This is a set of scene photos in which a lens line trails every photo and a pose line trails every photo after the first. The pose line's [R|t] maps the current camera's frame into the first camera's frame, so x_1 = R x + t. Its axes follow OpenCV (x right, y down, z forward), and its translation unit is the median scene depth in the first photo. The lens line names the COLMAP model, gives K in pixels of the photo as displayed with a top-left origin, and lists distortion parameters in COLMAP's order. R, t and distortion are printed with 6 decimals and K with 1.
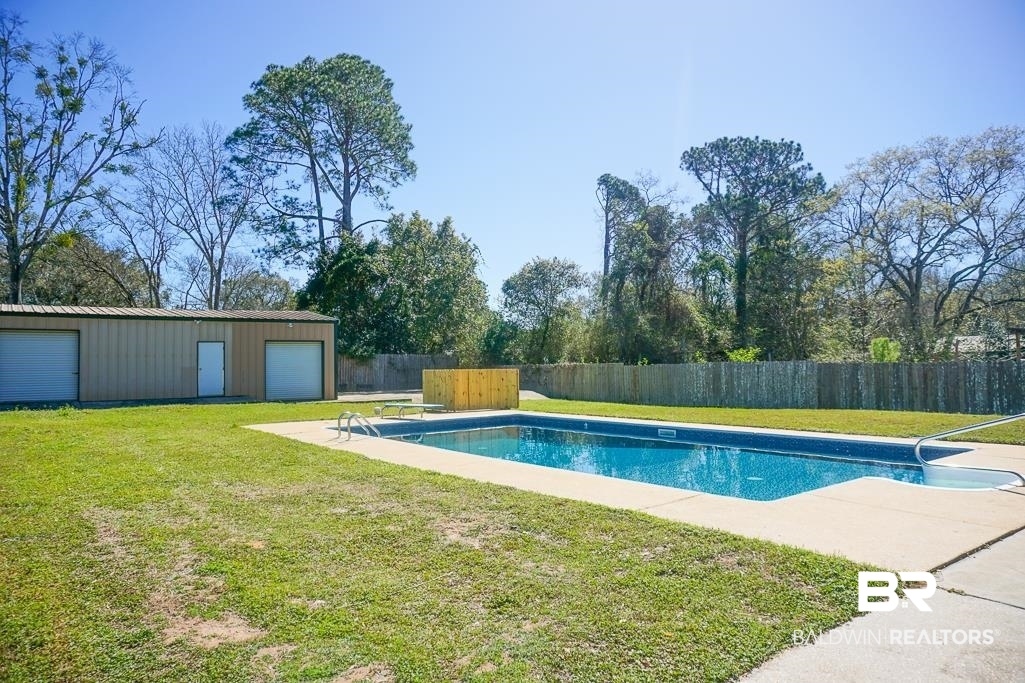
lens RADIAL K [[690.0, 0, 523.0], [0, 690.0, 336.8], [0, 0, 1]] dist [-0.036482, 0.021896]
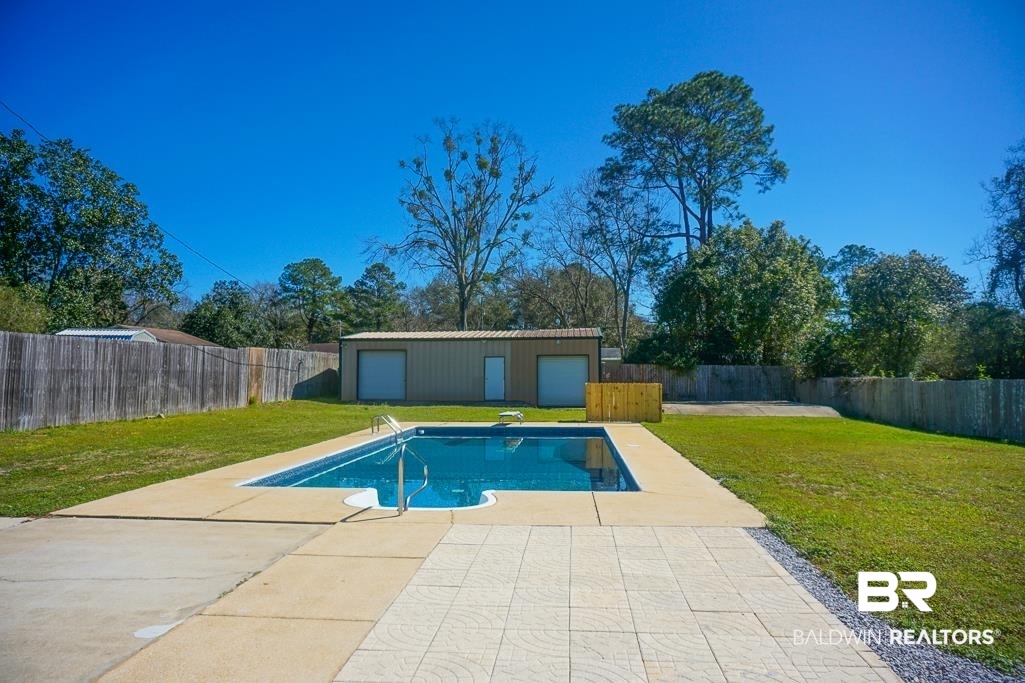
lens RADIAL K [[690.0, 0, 522.6], [0, 690.0, 339.3], [0, 0, 1]] dist [-0.036482, 0.021896]
pose [[0.743367, -0.022524, -0.668504, 0.250260], [0.018319, 0.999744, -0.013314, -0.004033], [0.668633, -0.002349, 0.743589, 0.059078]]
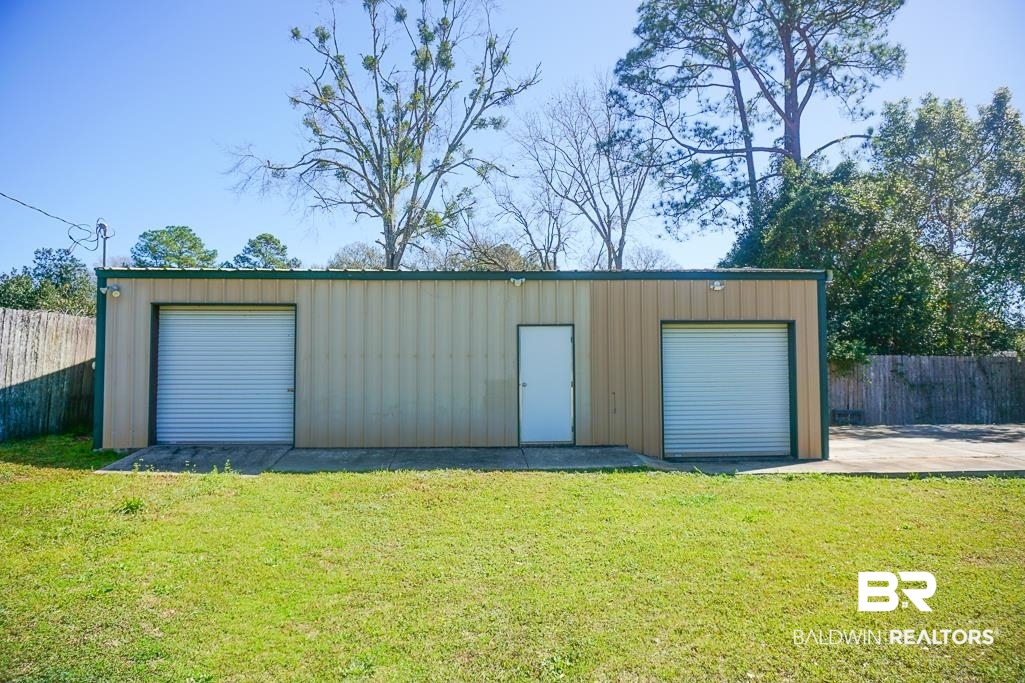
lens RADIAL K [[690.0, 0, 516.2], [0, 690.0, 332.1], [0, 0, 1]] dist [-0.036482, 0.021896]
pose [[0.827102, -0.024038, -0.561538, -0.125286], [0.015168, 0.999676, -0.020452, 0.012462], [0.561847, 0.008398, 0.827199, 0.359487]]
